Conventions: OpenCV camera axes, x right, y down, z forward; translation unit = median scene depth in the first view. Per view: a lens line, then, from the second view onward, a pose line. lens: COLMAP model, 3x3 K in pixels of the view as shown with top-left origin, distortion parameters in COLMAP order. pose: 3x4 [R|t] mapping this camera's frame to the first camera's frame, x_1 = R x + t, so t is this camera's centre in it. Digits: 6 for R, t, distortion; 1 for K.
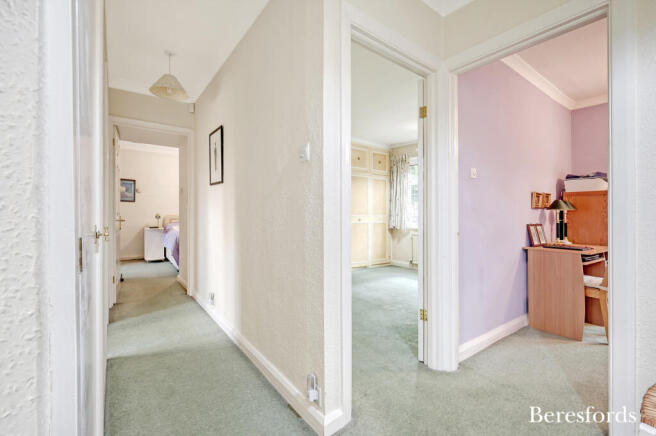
lens RADIAL K [[288.3, 0, 325.7], [0, 288.3, 215.6], [0, 0, 1]] dist [0.001717, -0.000225]
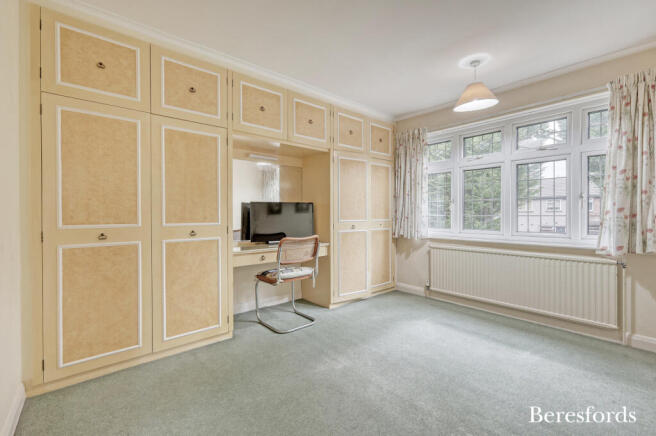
lens RADIAL K [[288.3, 0, 325.7], [0, 288.3, 215.6], [0, 0, 1]] dist [0.001717, -0.000225]
pose [[0.996792, -0.007224, 0.079715, 0.004591], [0.007047, 0.999972, 0.002494, -0.011360], [-0.079731, -0.001925, 0.996815, 0.335192]]
